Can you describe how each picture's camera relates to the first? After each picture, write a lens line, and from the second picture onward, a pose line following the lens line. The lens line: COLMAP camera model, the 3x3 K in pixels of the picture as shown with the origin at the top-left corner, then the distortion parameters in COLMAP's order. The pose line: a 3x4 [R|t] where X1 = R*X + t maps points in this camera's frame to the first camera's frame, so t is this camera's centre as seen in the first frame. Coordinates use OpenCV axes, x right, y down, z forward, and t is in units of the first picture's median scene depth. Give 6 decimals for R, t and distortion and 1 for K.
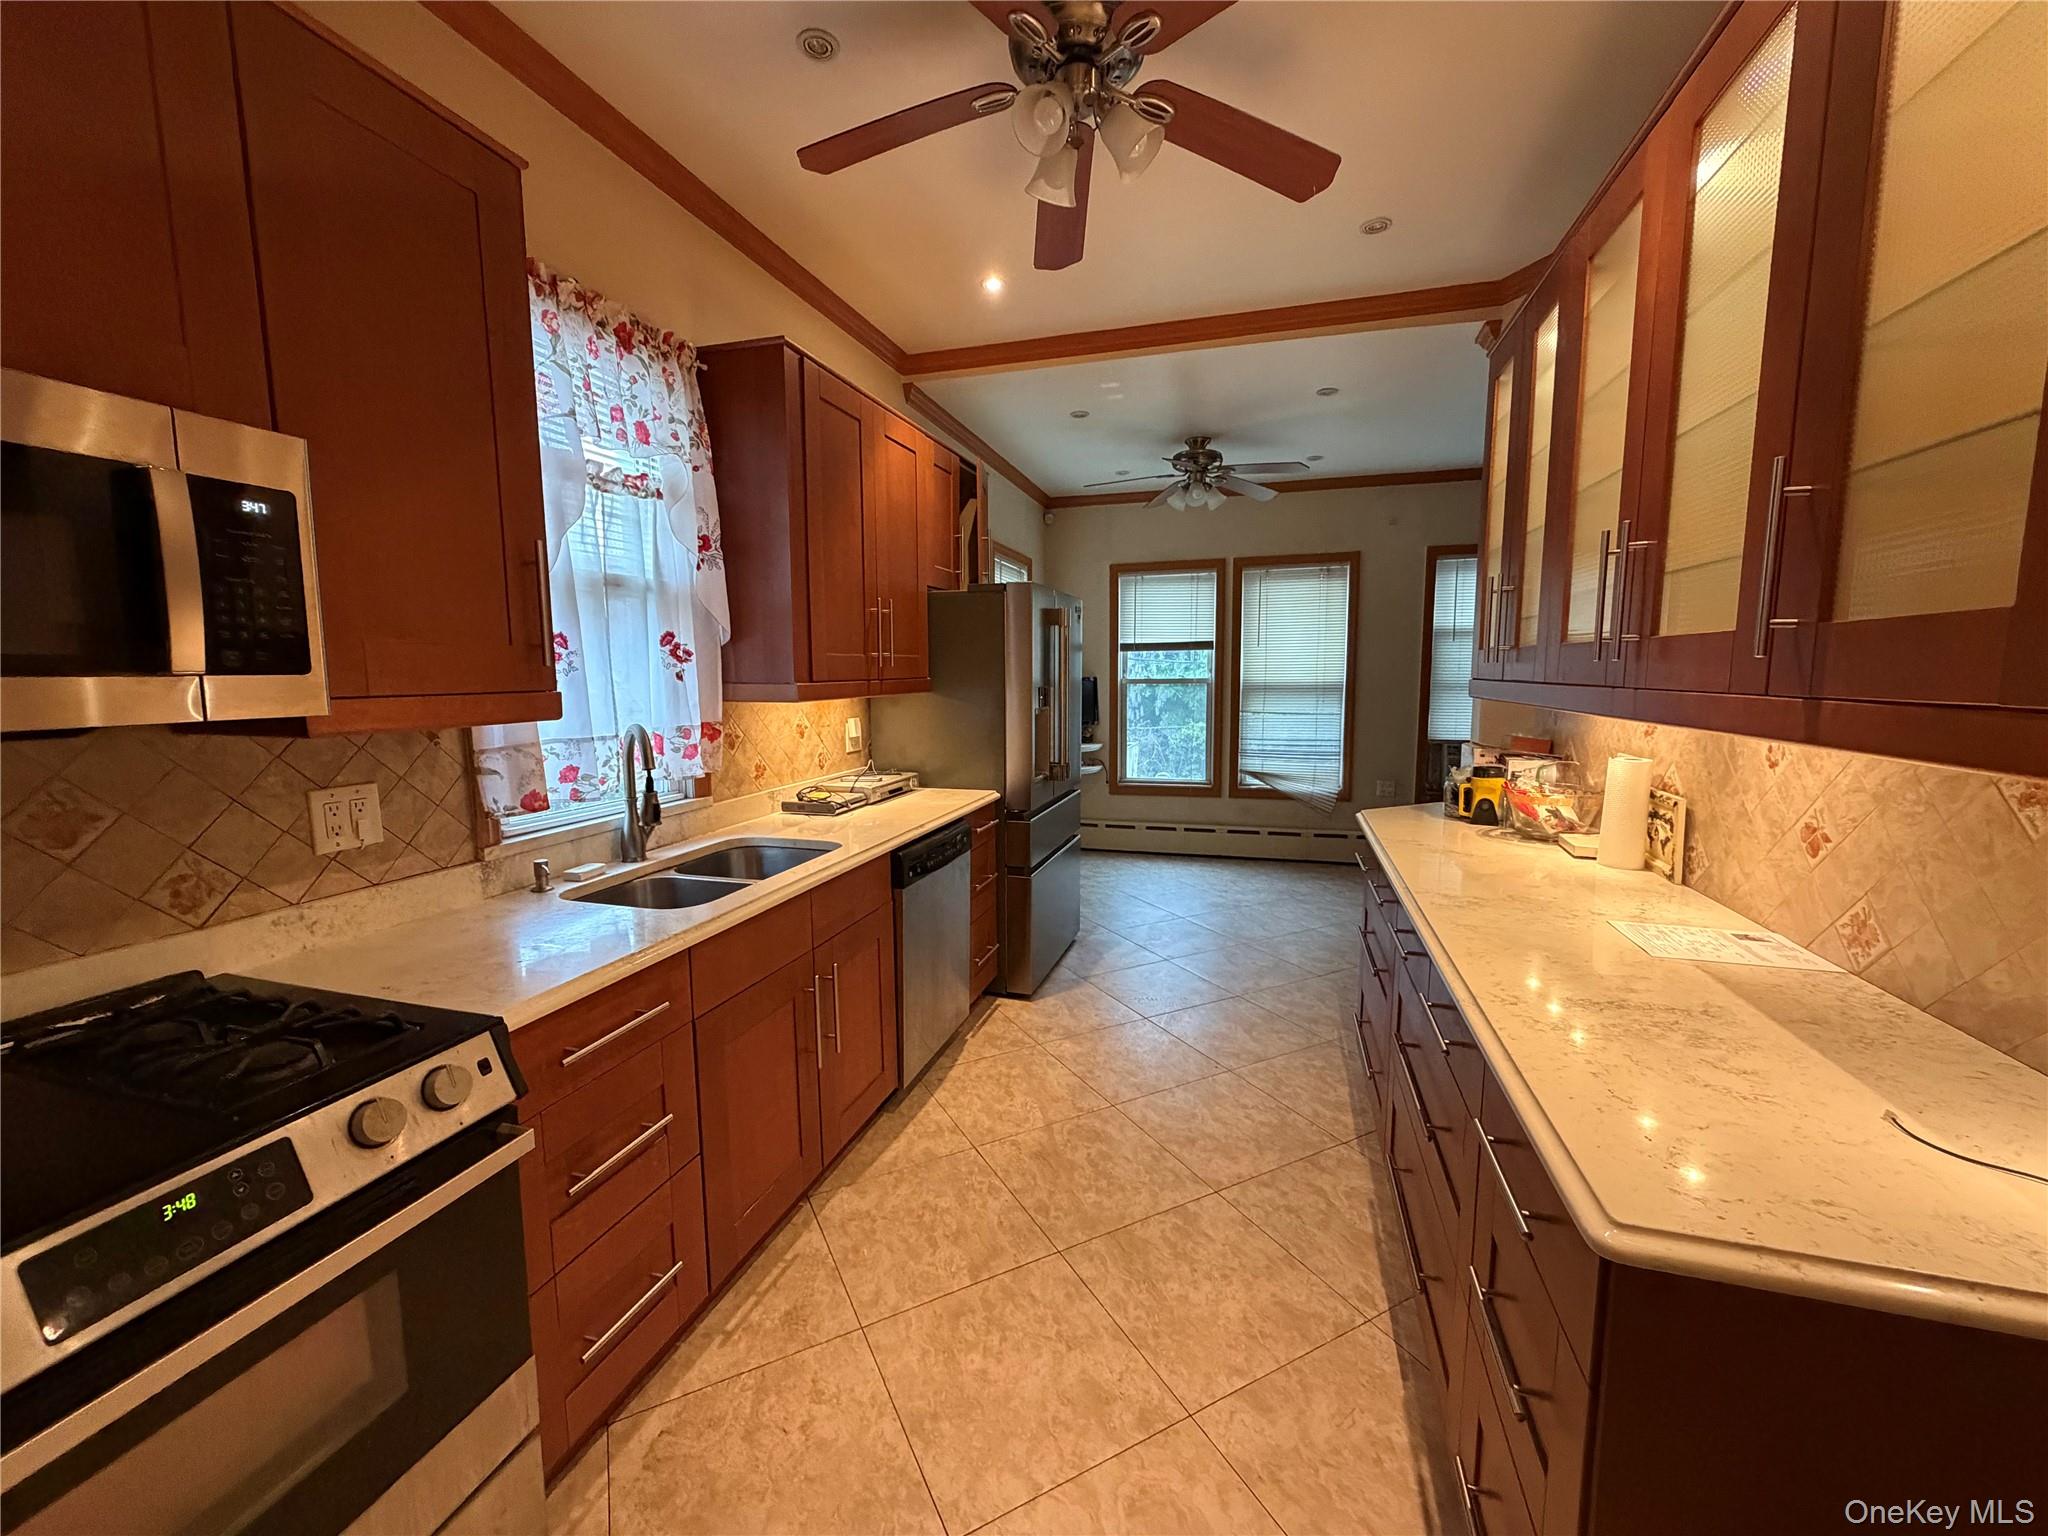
lens RADIAL K [[815.8, 0, 1027.8], [0, 815.8, 763.1], [0, 0, 1]] dist [-0.005470, -0.000621]
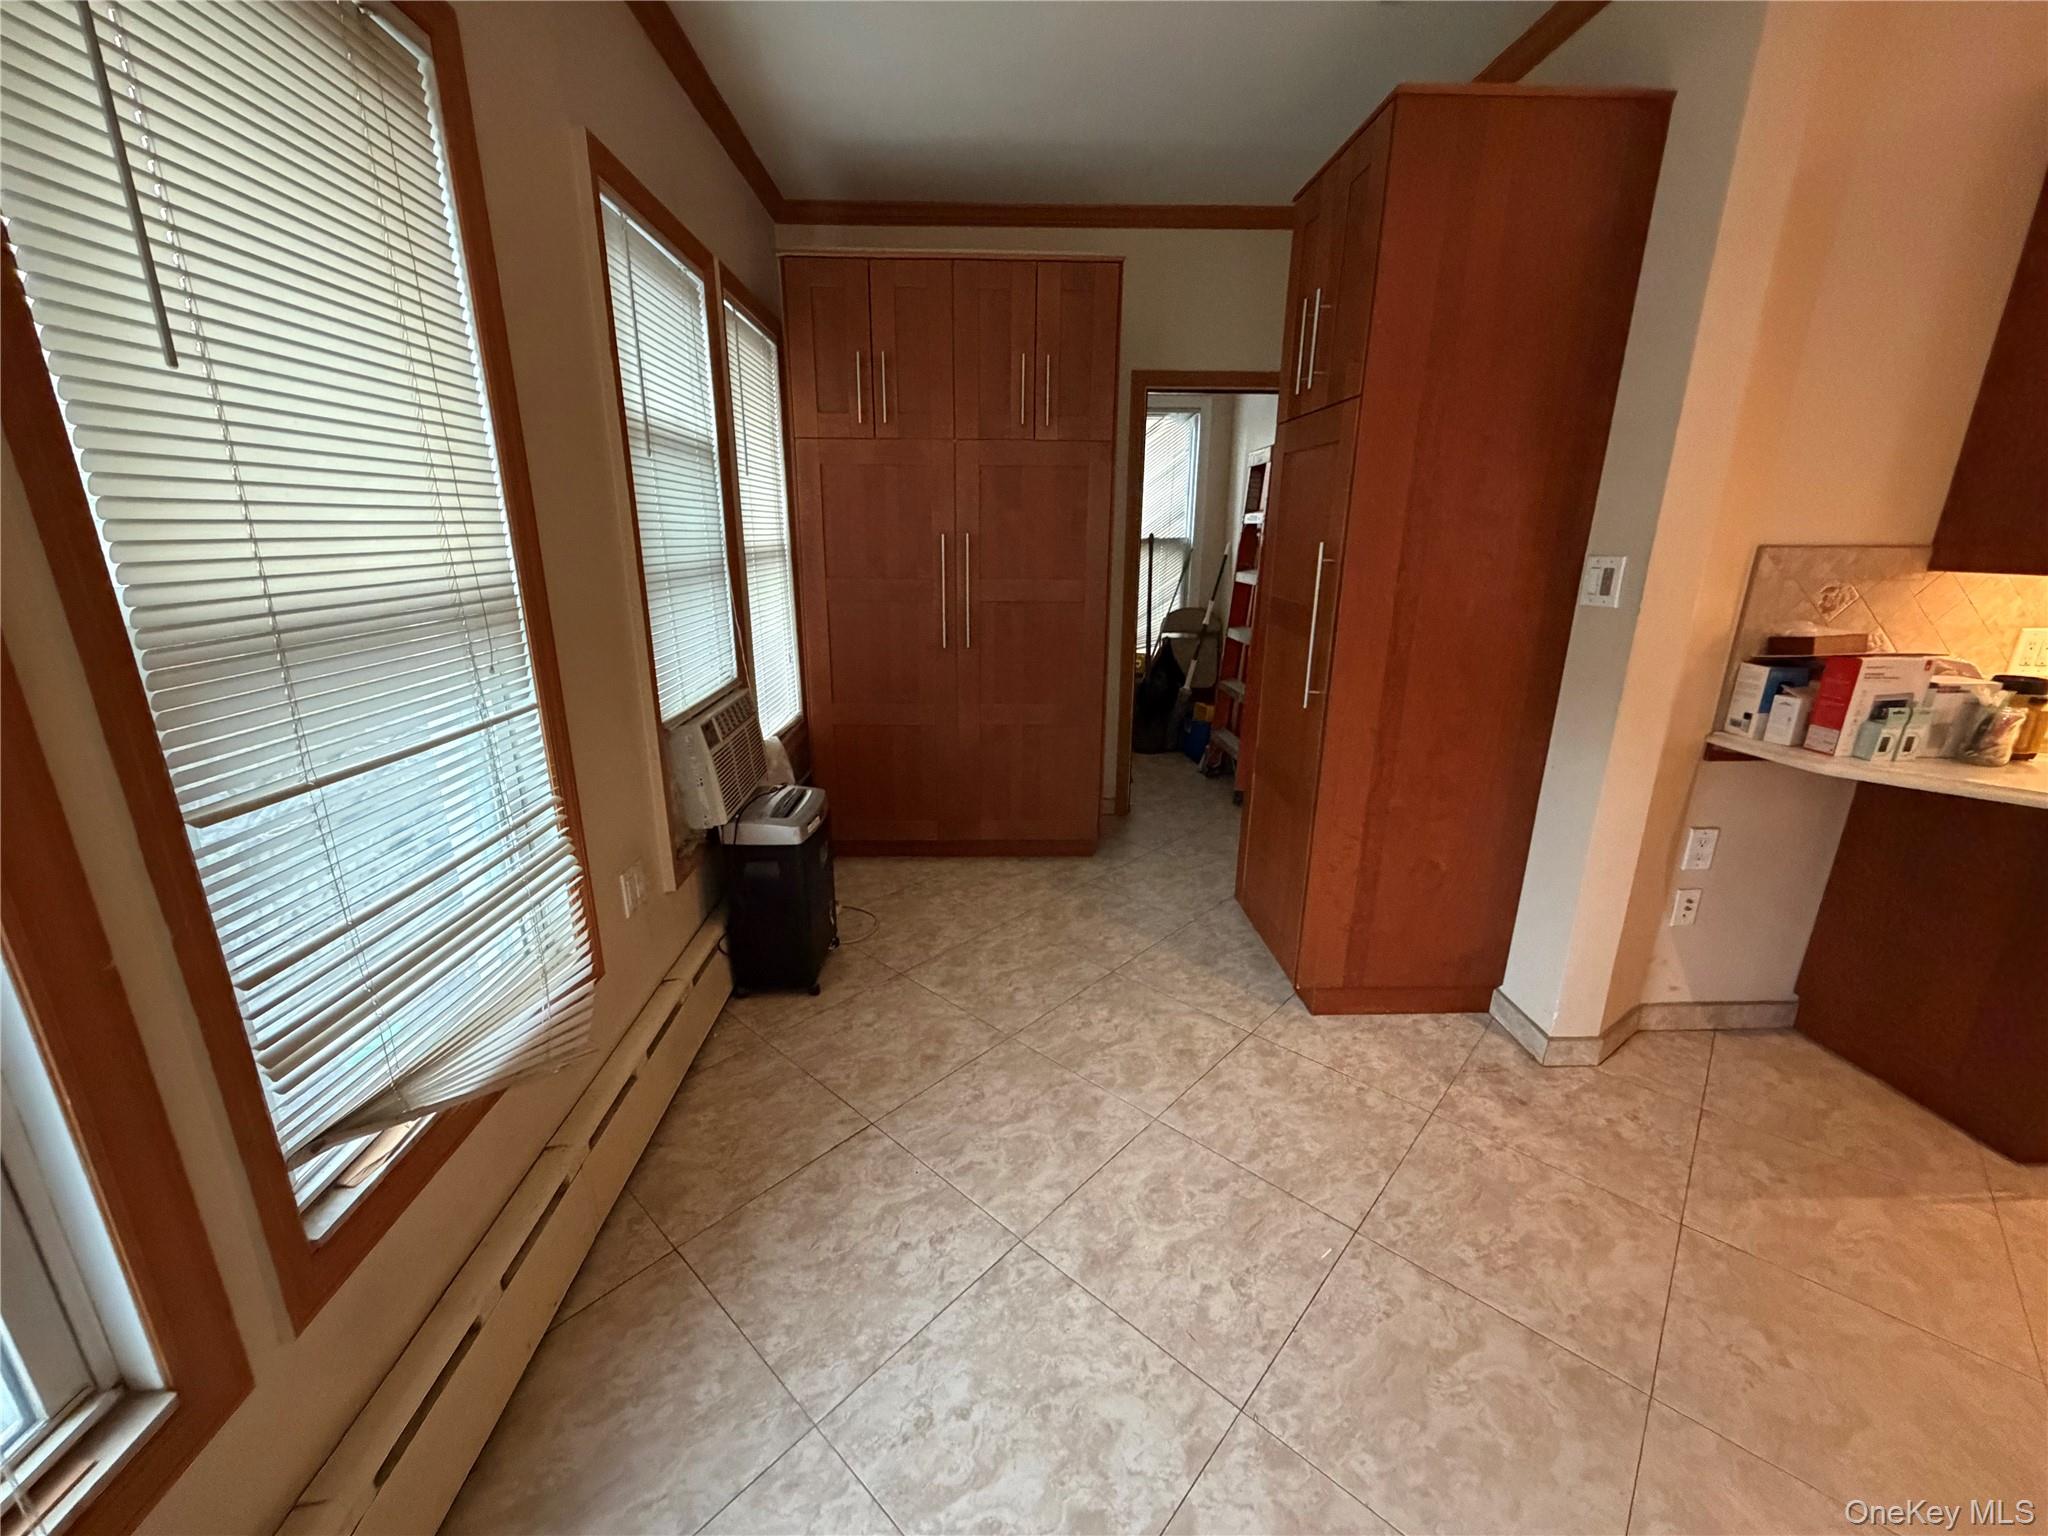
lens RADIAL K [[815.8, 0, 1032.9], [0, 815.8, 775.5], [0, 0, 1]] dist [-0.005470, -0.000621]
pose [[-0.346584, -0.270559, 0.898152, 0.117936], [0.100301, 0.941320, 0.322267, -0.141496], [-0.932641, 0.201778, -0.299109, 1.238953]]
